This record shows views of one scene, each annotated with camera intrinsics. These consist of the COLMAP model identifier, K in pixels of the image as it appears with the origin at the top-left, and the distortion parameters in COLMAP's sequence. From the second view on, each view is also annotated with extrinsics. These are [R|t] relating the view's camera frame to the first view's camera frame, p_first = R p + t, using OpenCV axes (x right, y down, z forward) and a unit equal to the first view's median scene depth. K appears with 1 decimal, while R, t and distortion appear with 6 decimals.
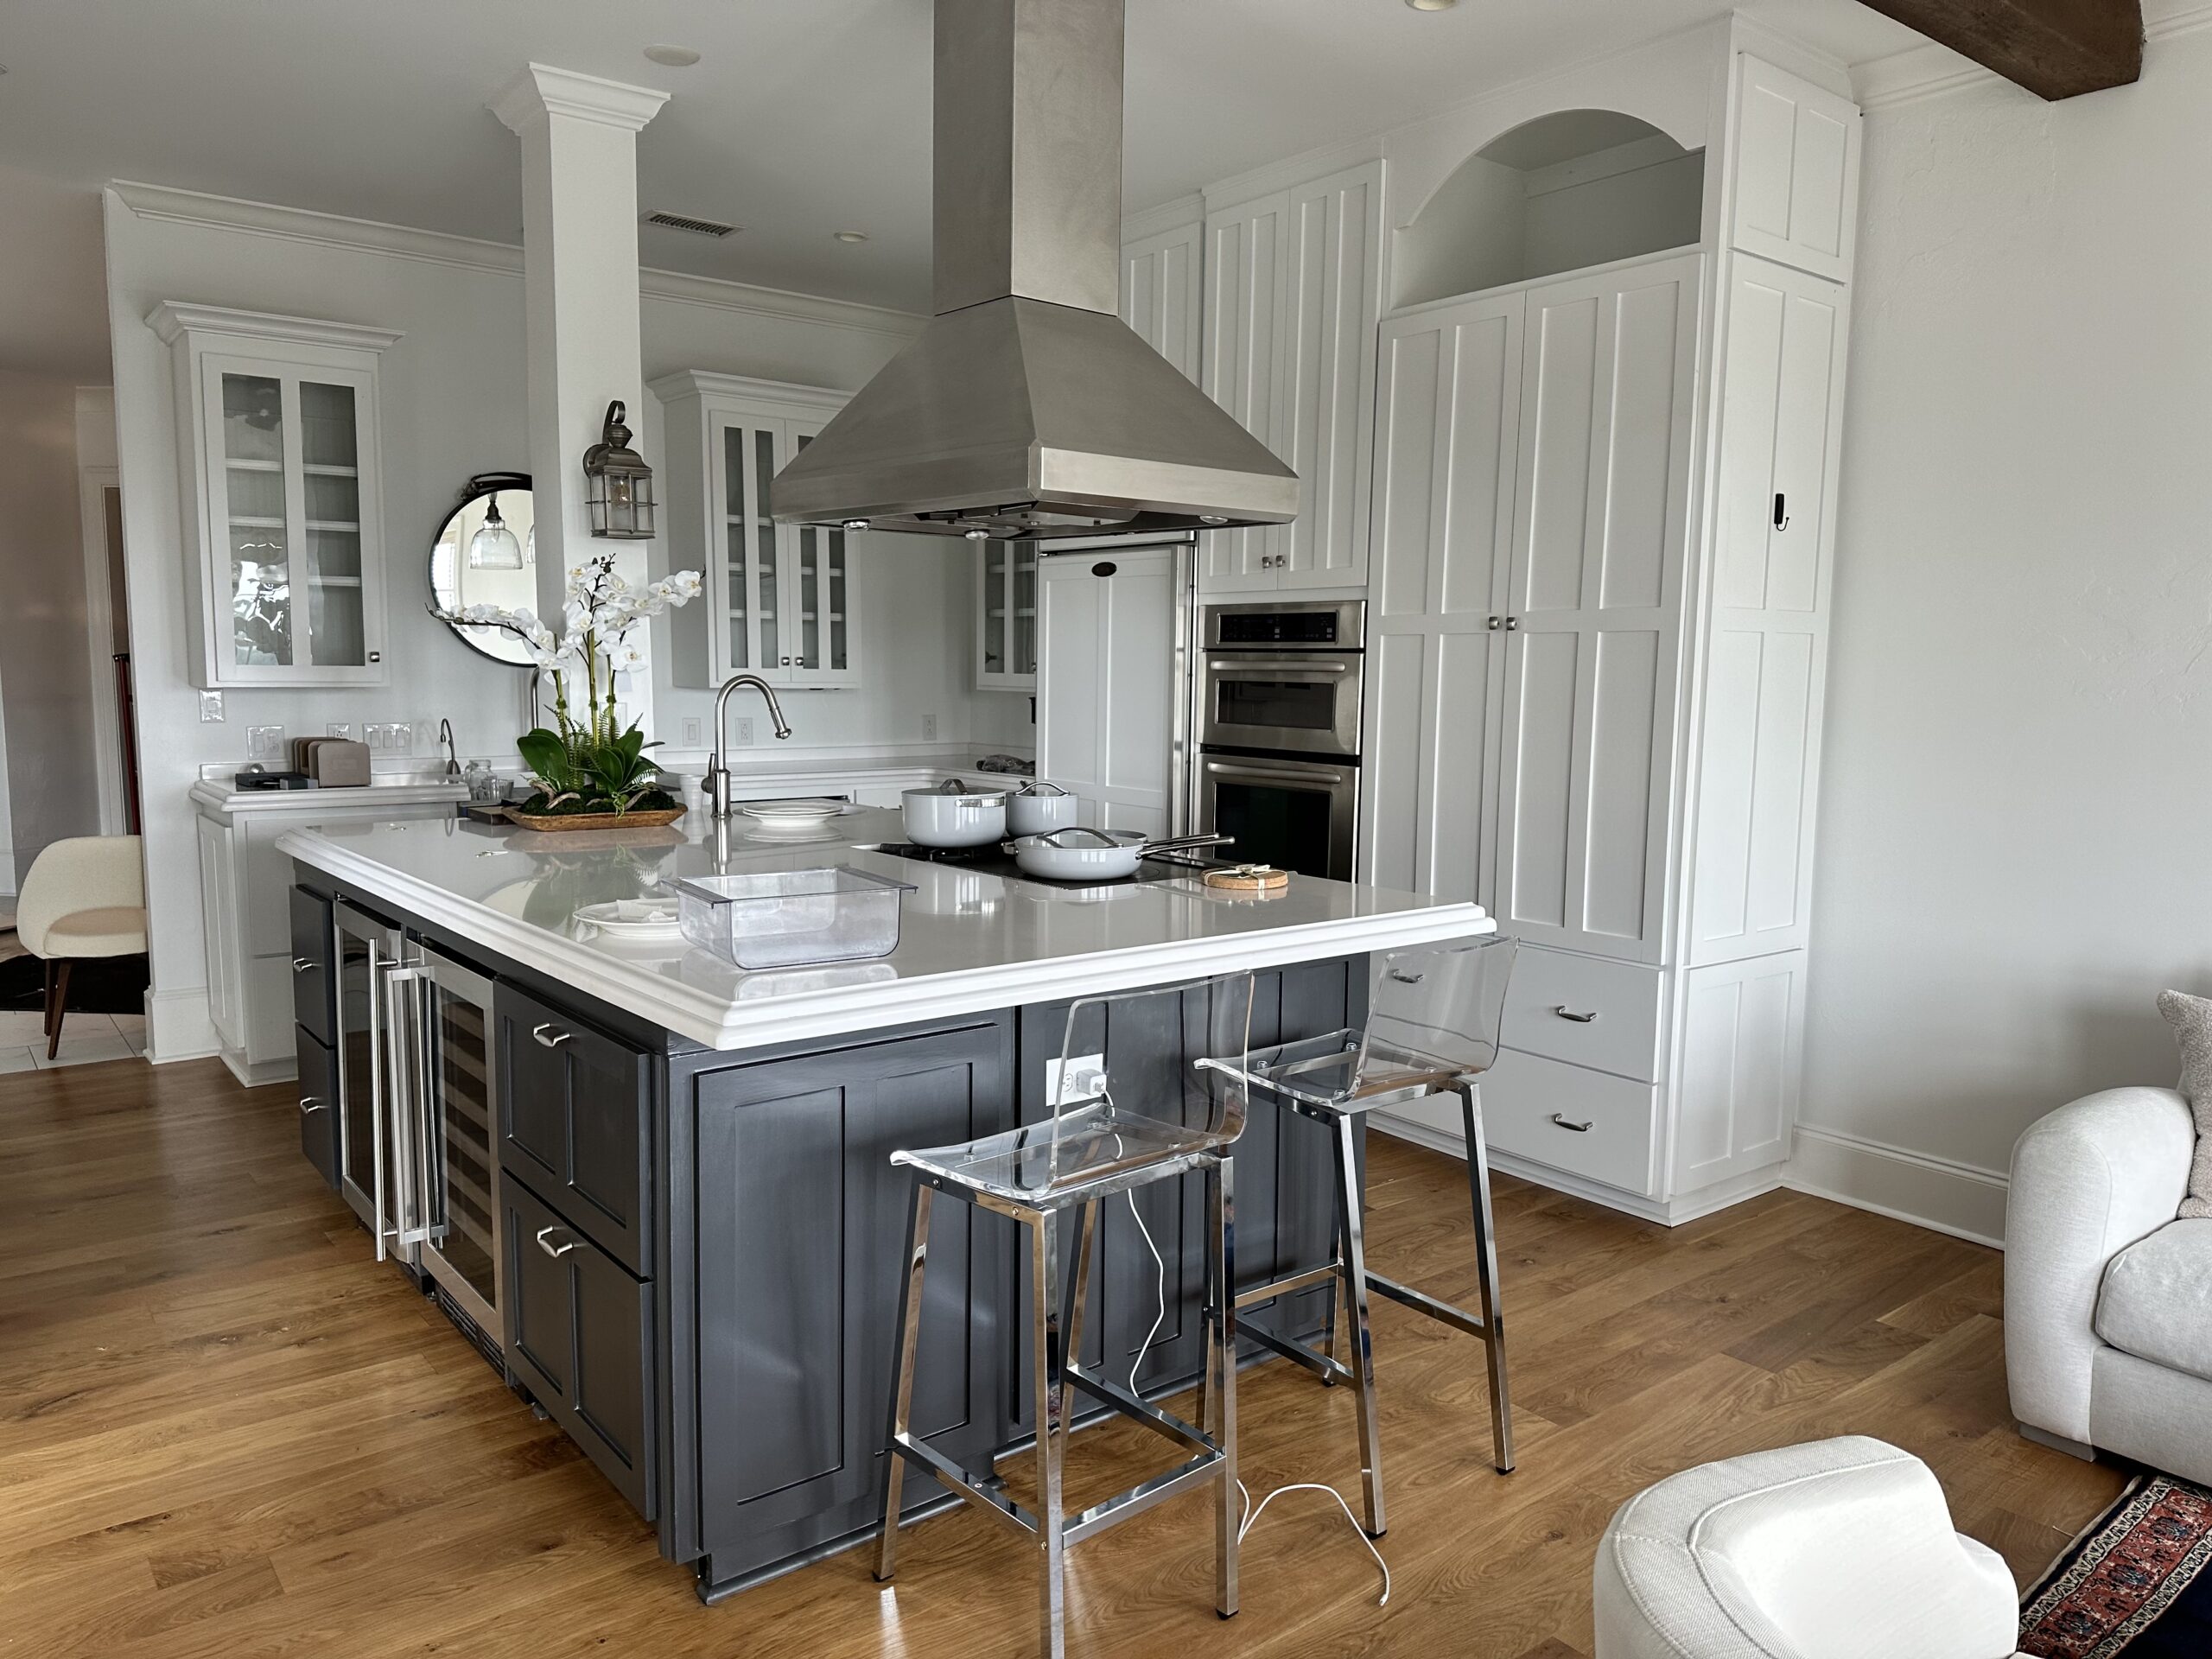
lens RADIAL K [[1537.7, 0, 1106.0], [0, 1537.7, 829.5], [0, 0, 1]] dist [-0.001377, -0.000097]
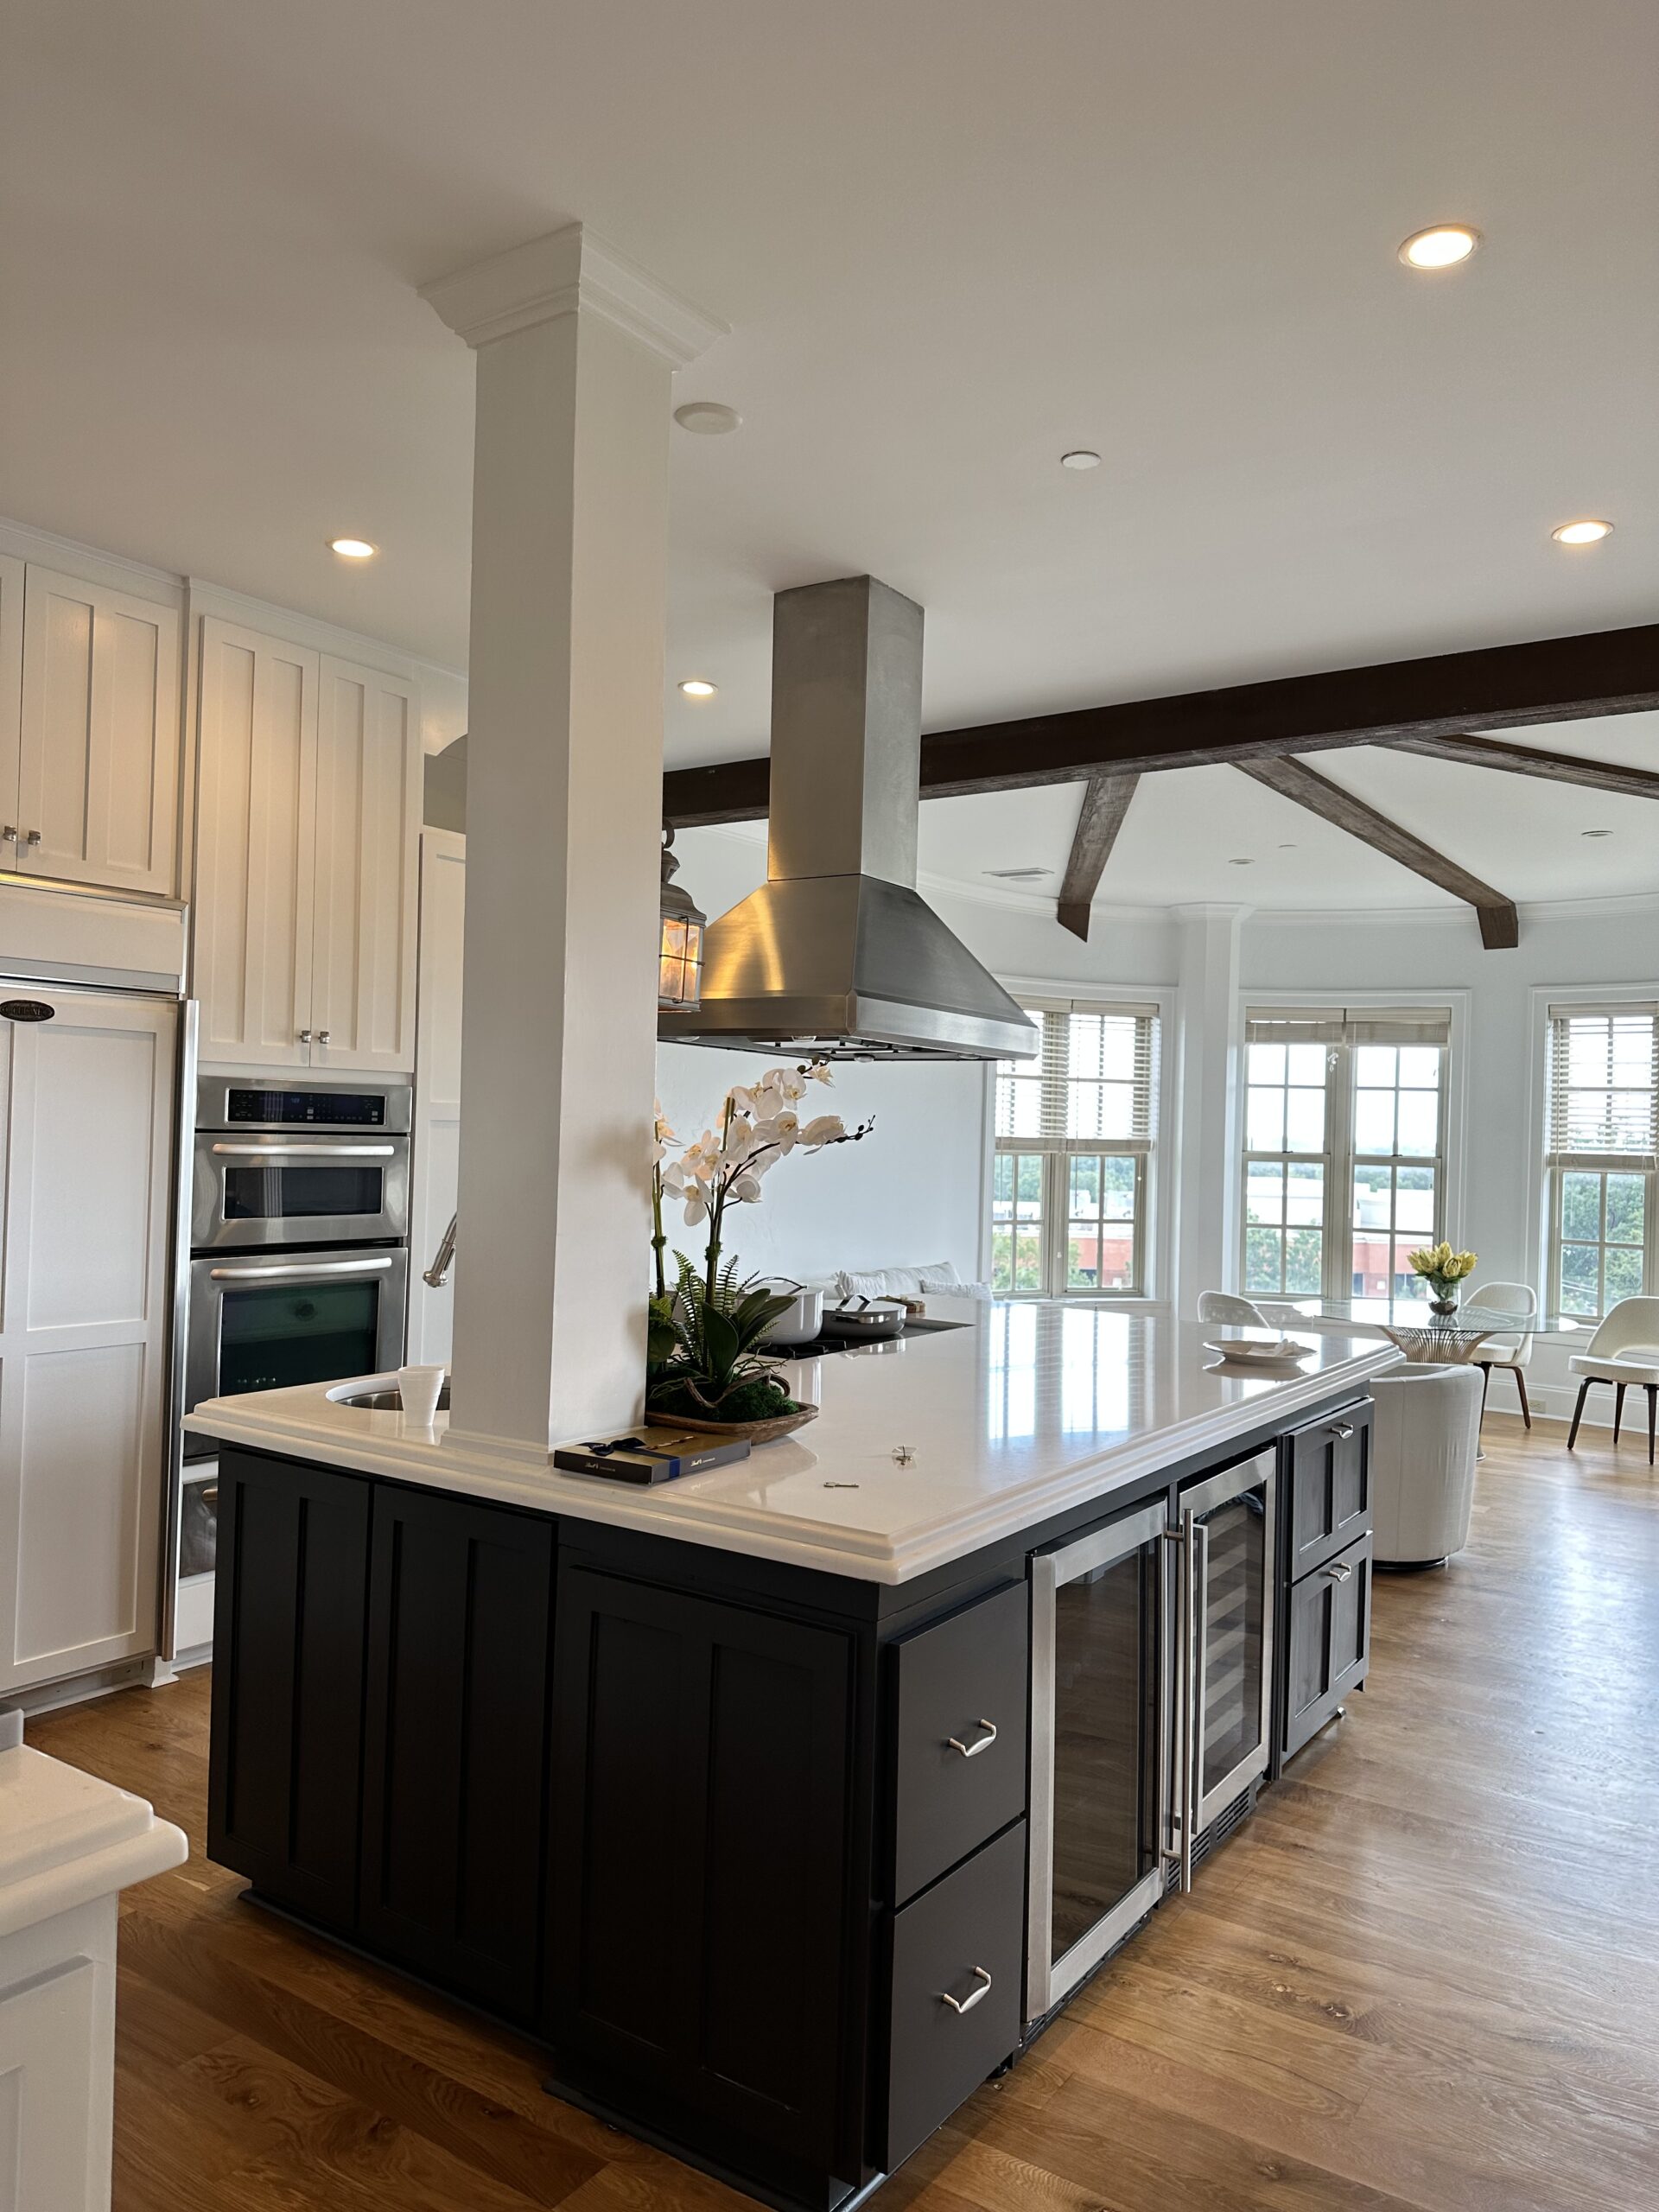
lens RADIAL K [[1537.7, 0, 829.5], [0, 1537.7, 1106.0], [0, 0, 1]] dist [-0.001377, -0.000097]
pose [[-0.303262, -0.006550, 0.952885, -0.878042], [0.076610, 0.996572, 0.031232, -0.141793], [-0.949823, 0.082472, -0.301721, 1.011874]]
